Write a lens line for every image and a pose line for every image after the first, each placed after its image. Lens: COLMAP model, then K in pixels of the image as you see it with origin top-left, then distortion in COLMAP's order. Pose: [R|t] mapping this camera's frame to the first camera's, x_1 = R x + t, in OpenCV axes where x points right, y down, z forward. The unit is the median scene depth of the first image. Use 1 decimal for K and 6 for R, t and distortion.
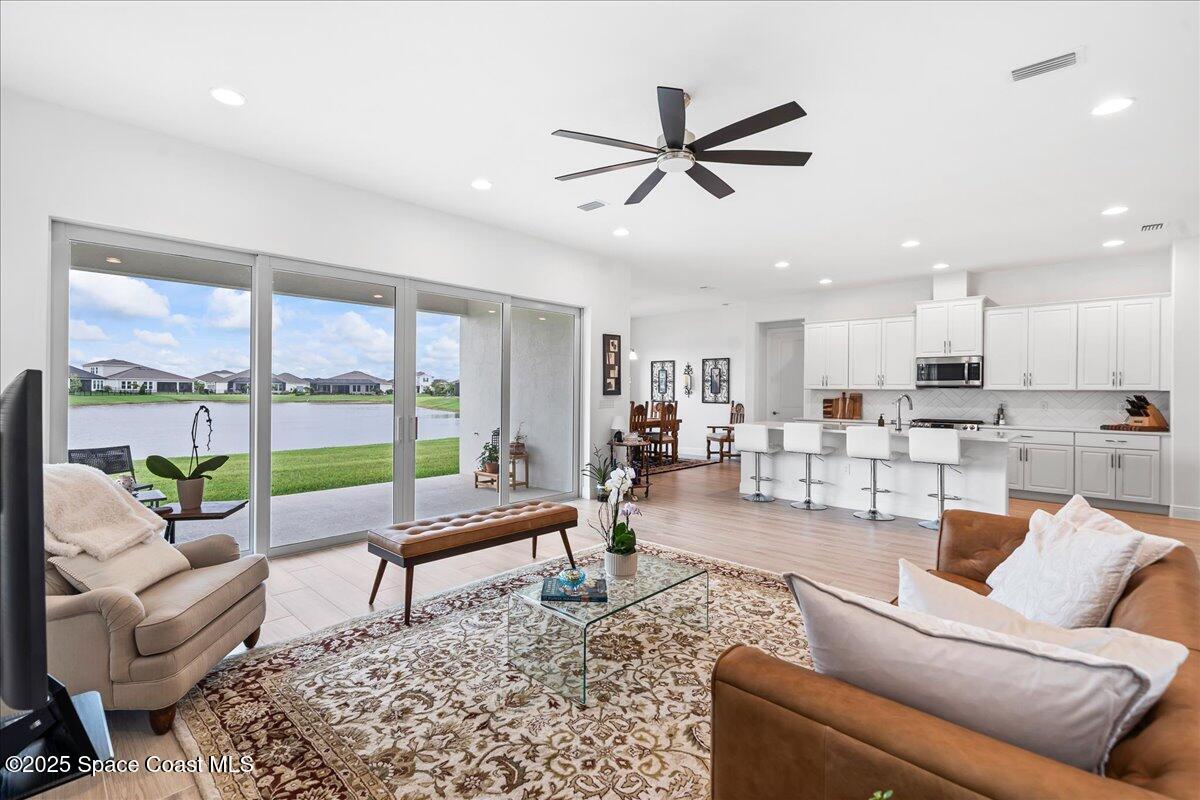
lens RADIAL K [[549.2, 0, 561.5], [0, 549.2, 392.6], [0, 0, 1]] dist [0.002299, -0.000389]
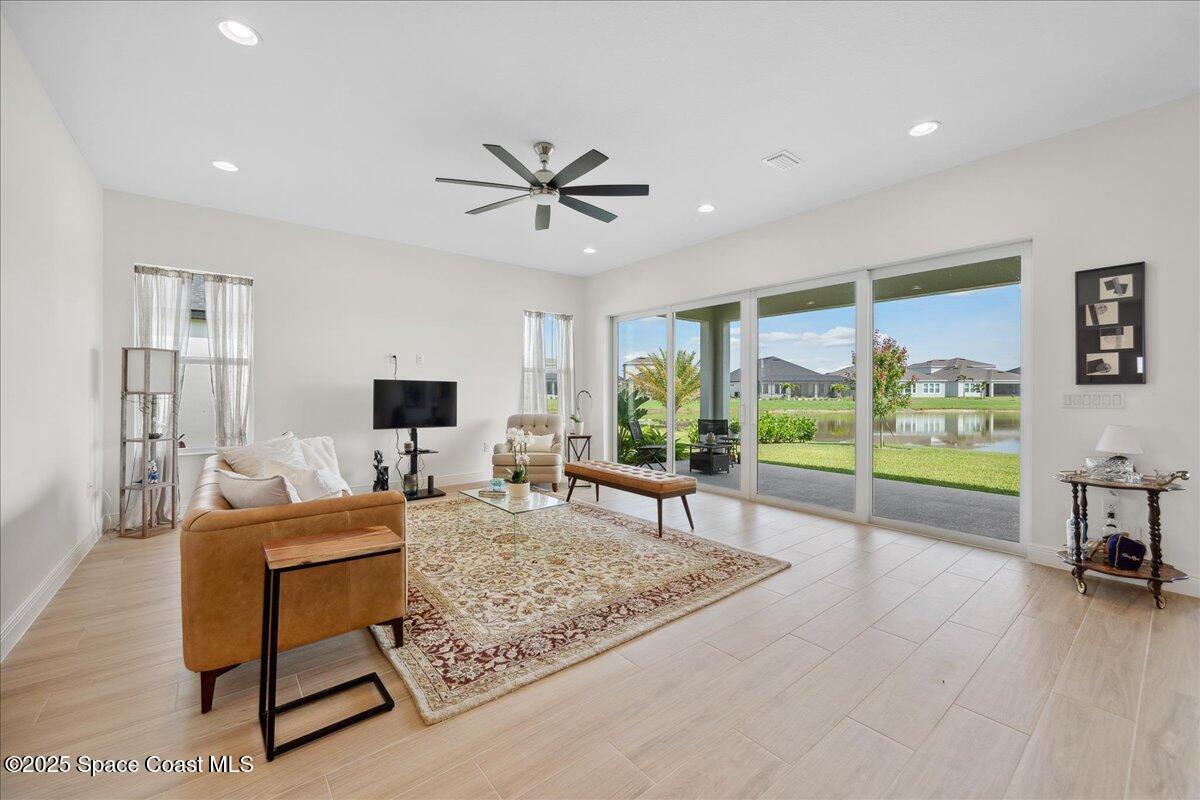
lens RADIAL K [[482.8, 0, 600.1], [0, 482.8, 393.8], [0, 0, 1]] dist [-0.004166, -0.000805]
pose [[-0.124778, -0.005479, -0.992170, 1.137752], [-0.002904, 0.999982, -0.005157, 0.032828], [0.992180, 0.002237, -0.124792, 1.105228]]
